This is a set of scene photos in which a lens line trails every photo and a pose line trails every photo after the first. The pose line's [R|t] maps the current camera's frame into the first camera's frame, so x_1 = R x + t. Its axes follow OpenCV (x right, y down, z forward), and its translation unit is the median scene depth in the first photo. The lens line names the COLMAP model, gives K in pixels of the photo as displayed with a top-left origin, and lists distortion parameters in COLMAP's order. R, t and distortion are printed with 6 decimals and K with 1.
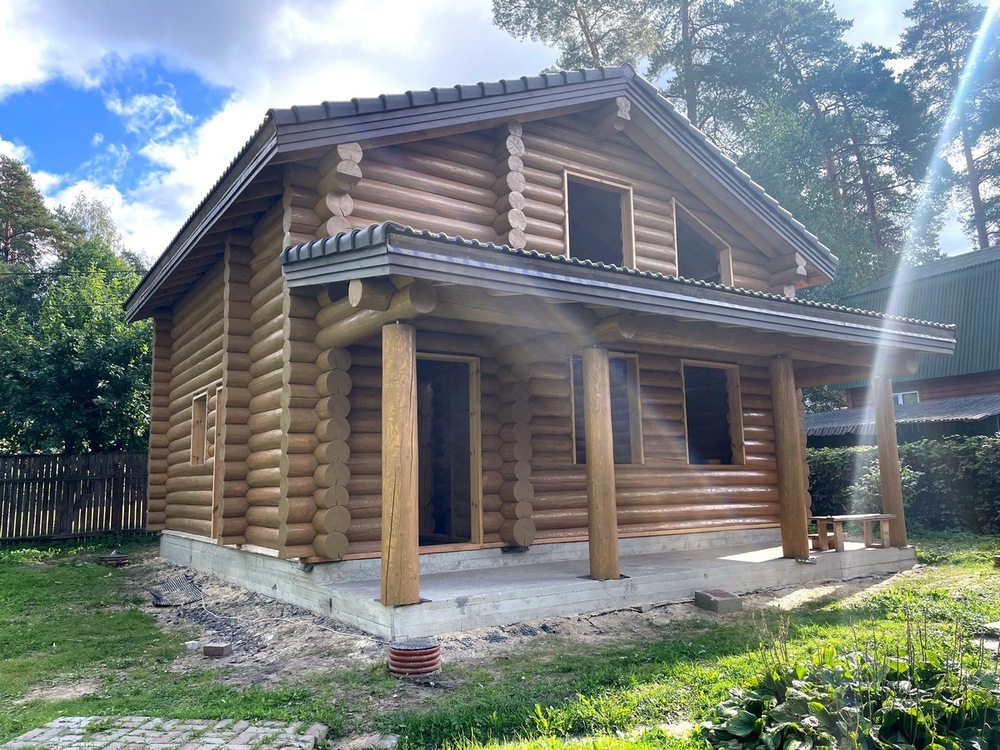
lens RADIAL K [[744.2, 0, 505.1], [0, 744.2, 373.9], [0, 0, 1]] dist [0.103741, -0.137818]
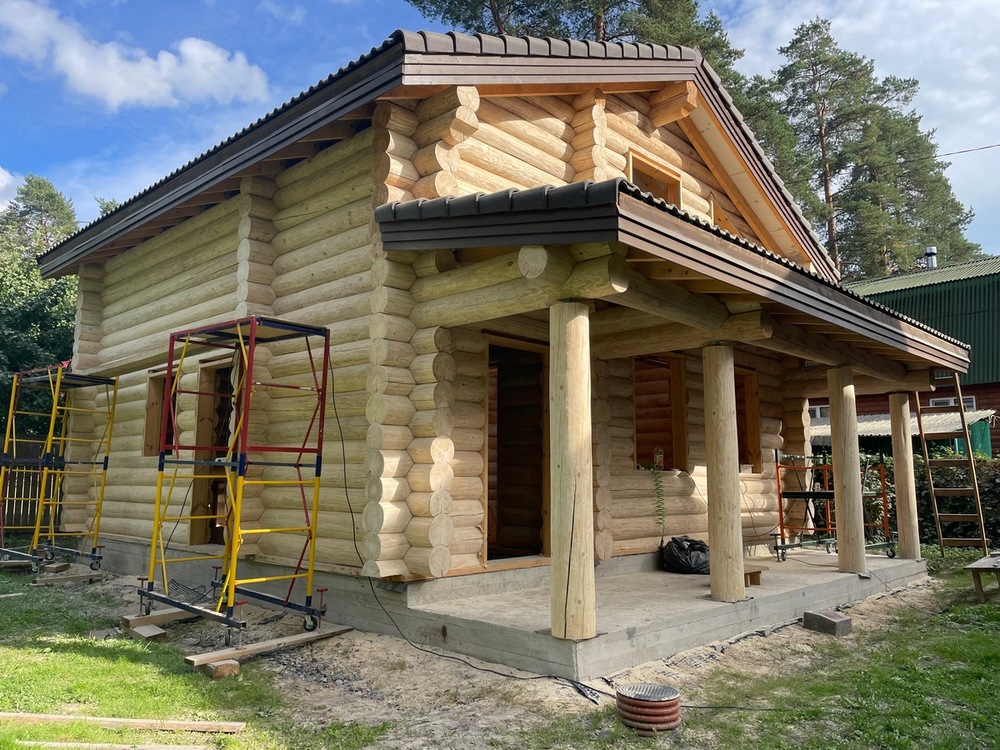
lens RADIAL K [[744.2, 0, 505.1], [0, 744.2, 373.9], [0, 0, 1]] dist [0.103741, -0.137818]
pose [[0.976946, 0.055066, 0.206261, -0.255936], [-0.056013, 0.998429, -0.001253, 0.012079], [-0.206006, -0.010329, 0.978496, 0.126295]]
